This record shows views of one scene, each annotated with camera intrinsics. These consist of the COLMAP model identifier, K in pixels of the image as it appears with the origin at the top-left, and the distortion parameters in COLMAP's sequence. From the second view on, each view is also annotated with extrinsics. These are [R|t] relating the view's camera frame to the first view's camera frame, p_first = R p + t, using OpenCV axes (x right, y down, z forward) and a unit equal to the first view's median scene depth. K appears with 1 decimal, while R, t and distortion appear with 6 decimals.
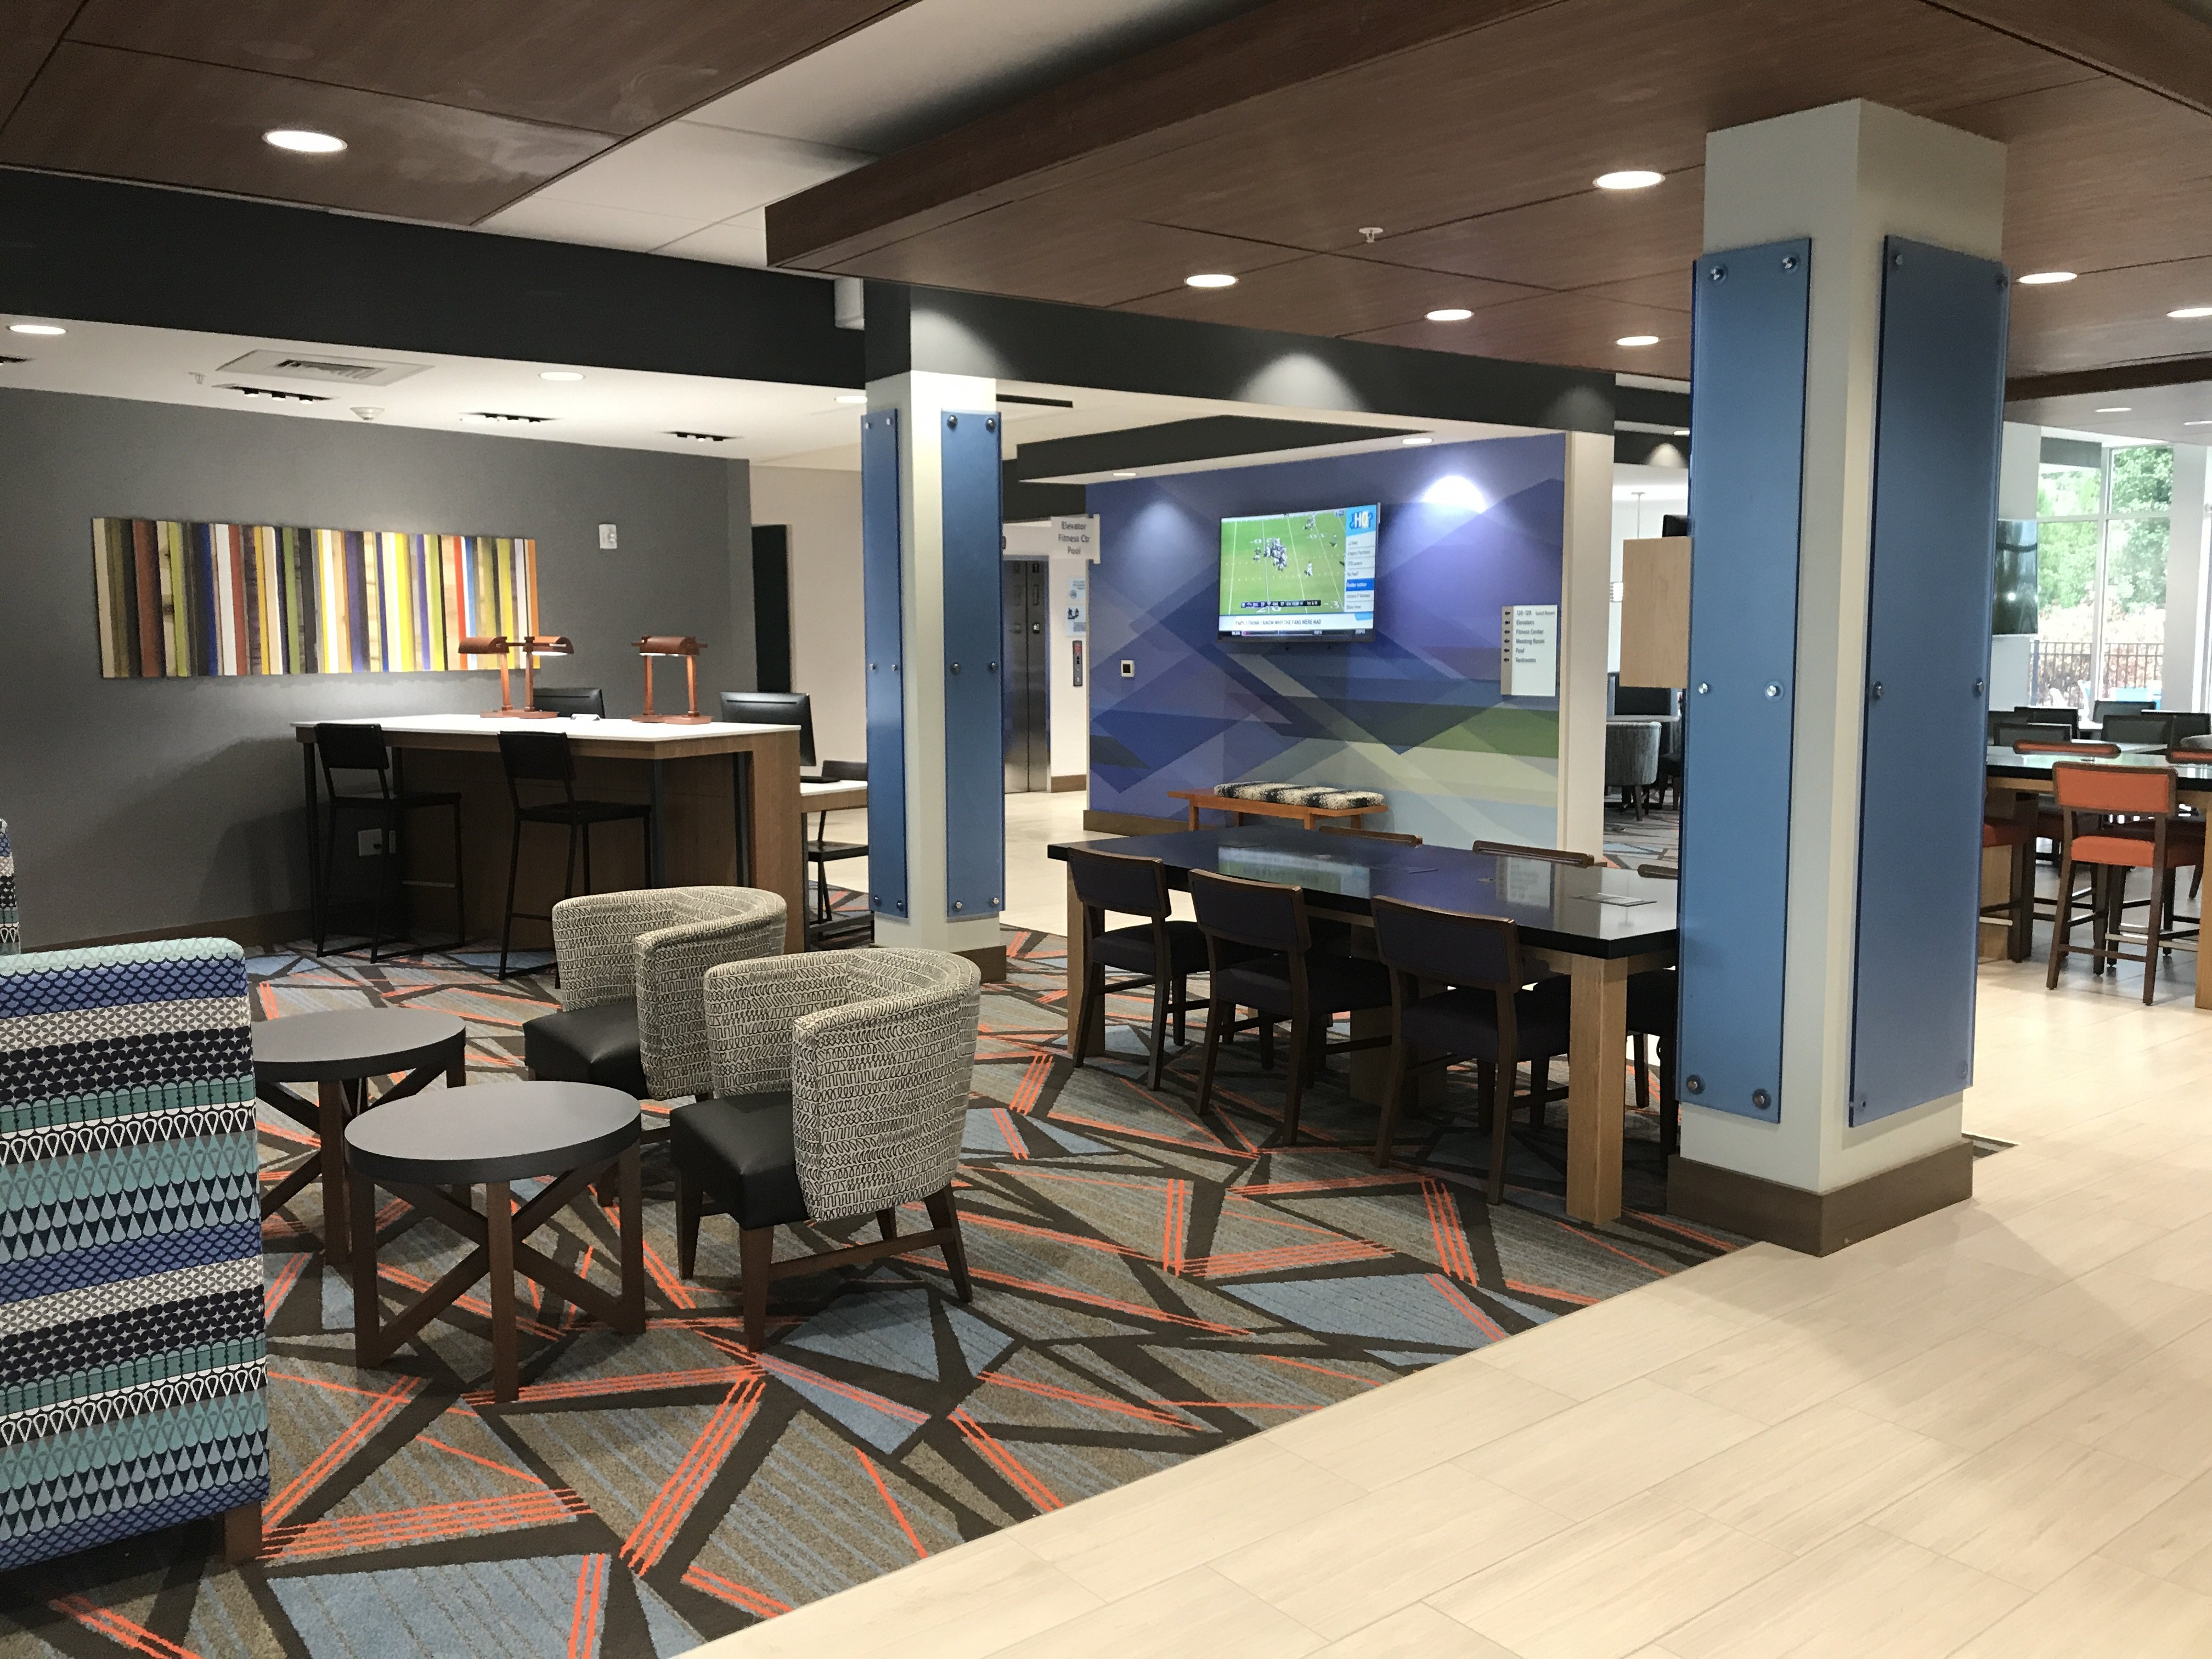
lens RADIAL K [[1827.6, 0, 1101.0], [0, 1827.6, 842.8], [0, 0, 1]] dist [0.001765, 0.004480]
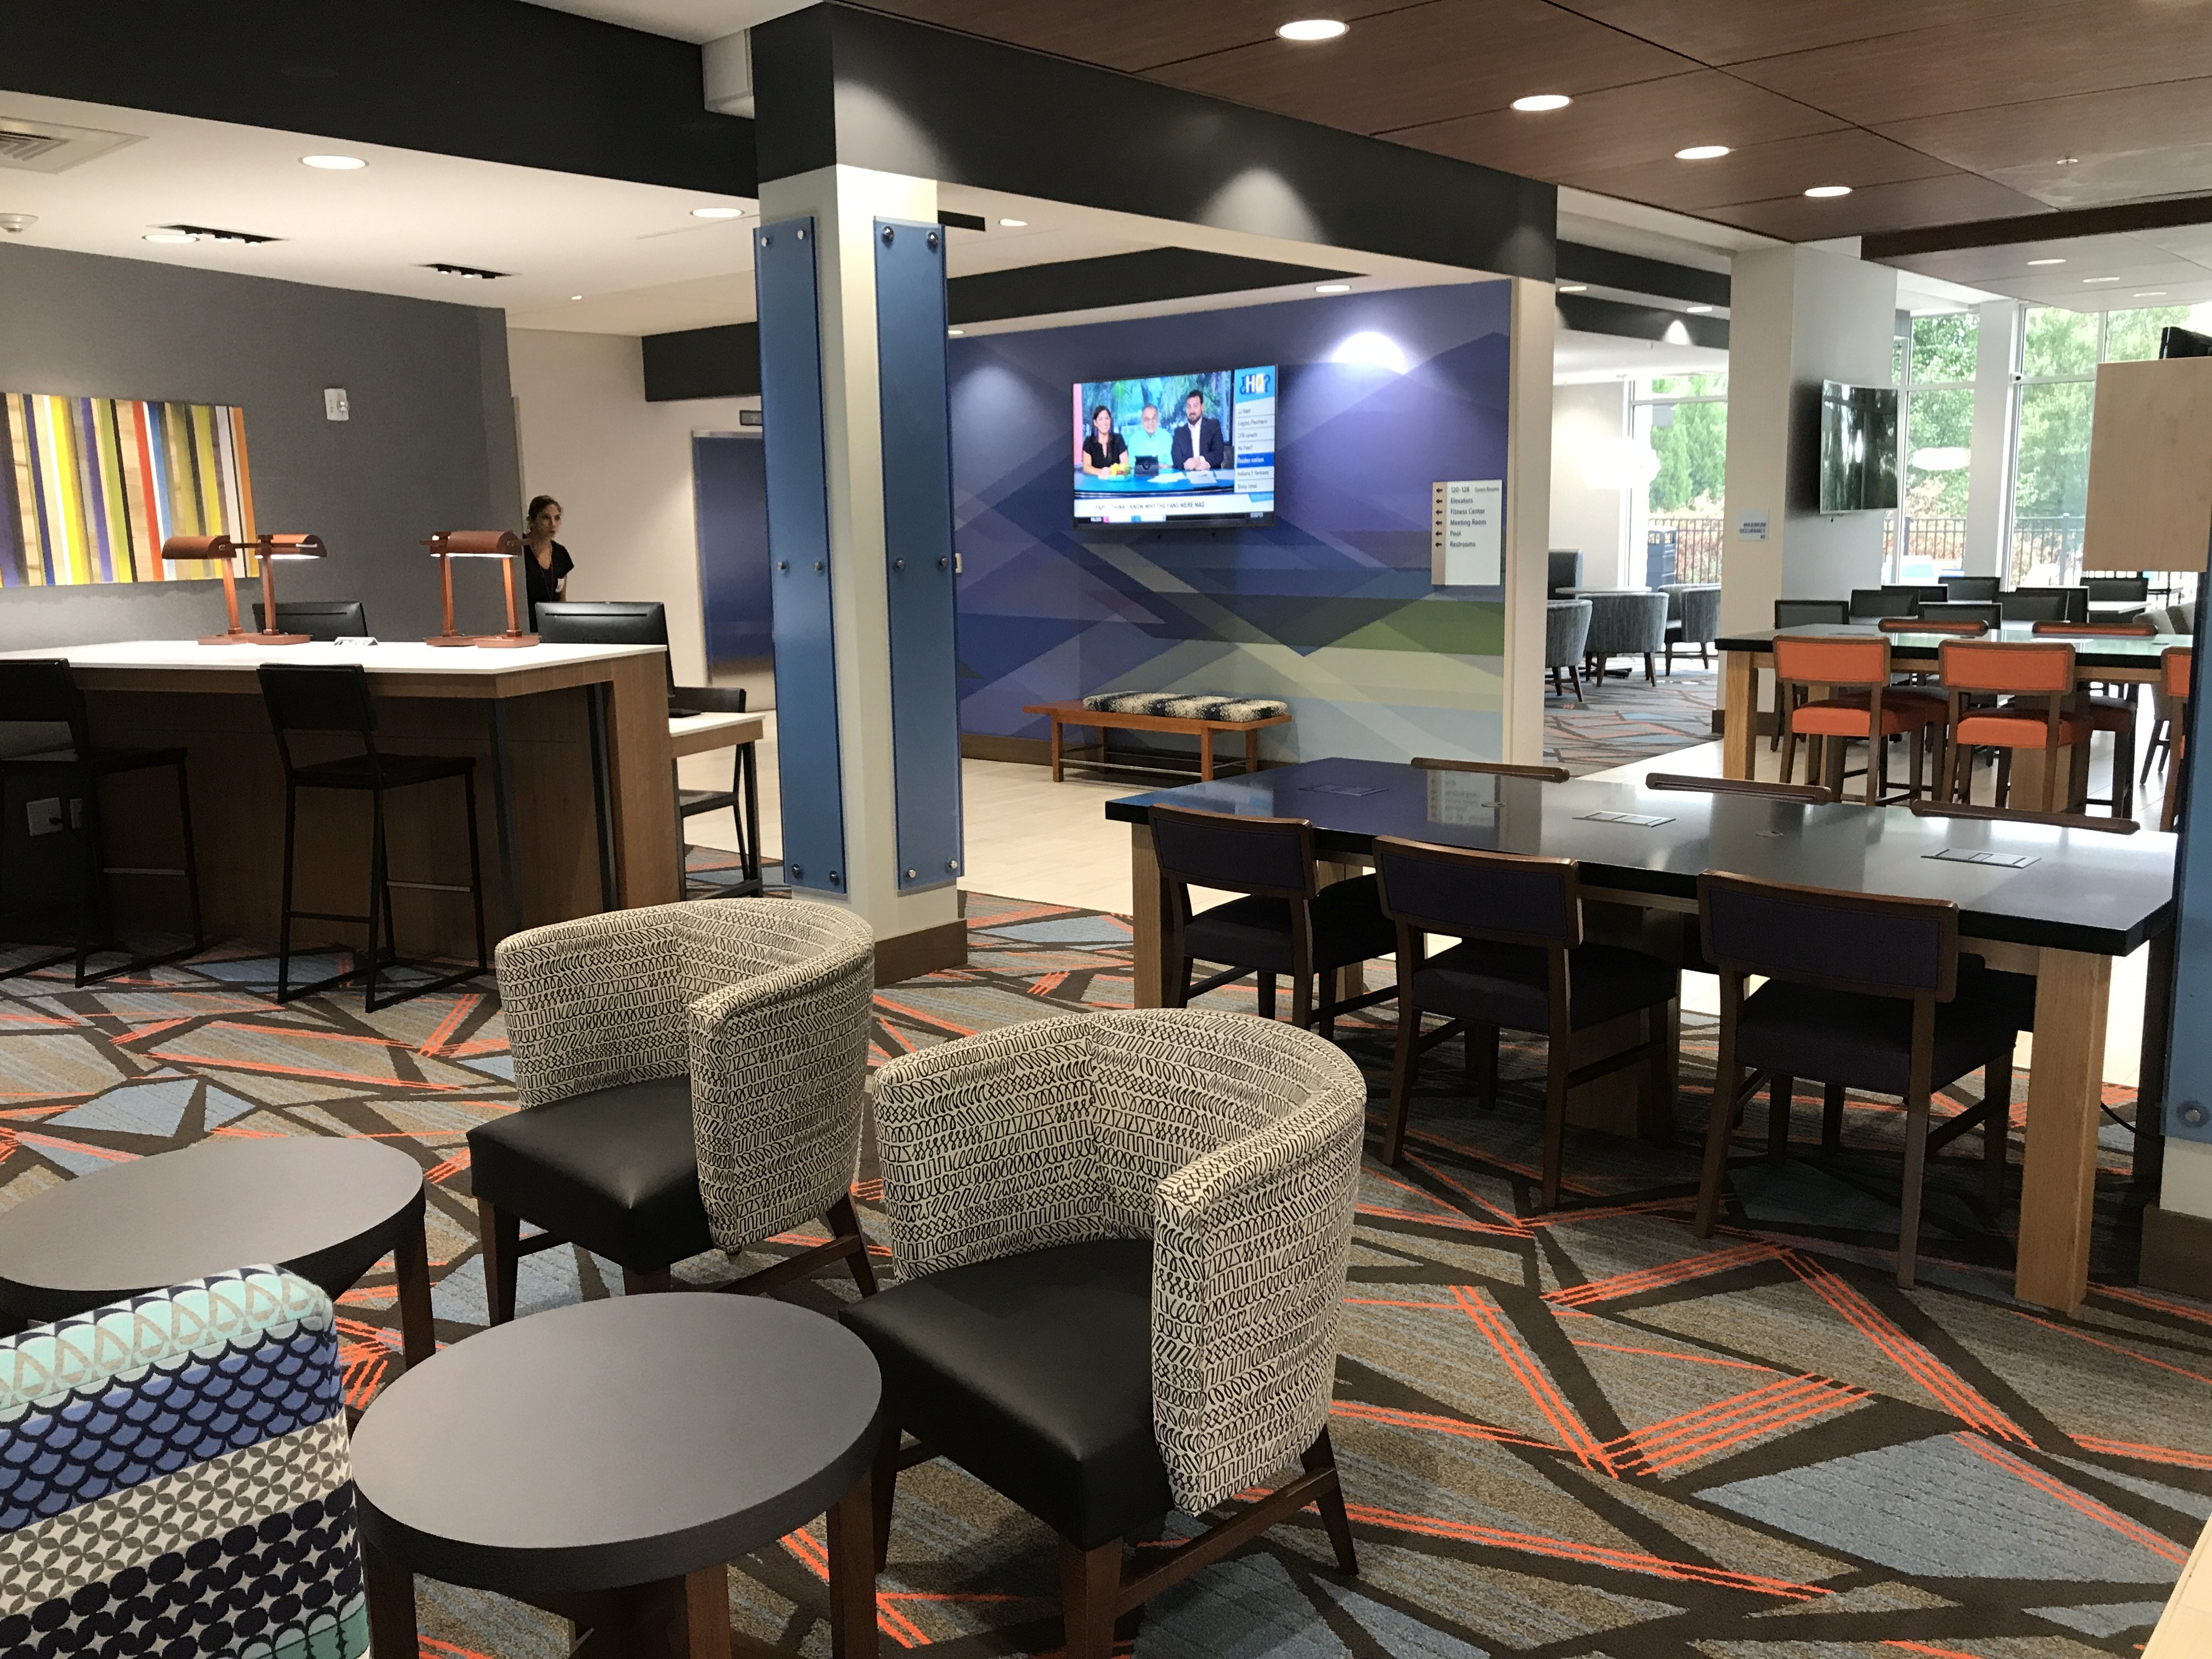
lens RADIAL K [[1827.6, 0, 1101.0], [0, 1827.6, 842.8], [0, 0, 1]] dist [0.001765, 0.004480]
pose [[0.980592, -0.048086, 0.190074, -0.122733], [0.037145, 0.997464, 0.060714, -0.019216], [-0.192511, -0.052475, 0.979891, 0.190162]]
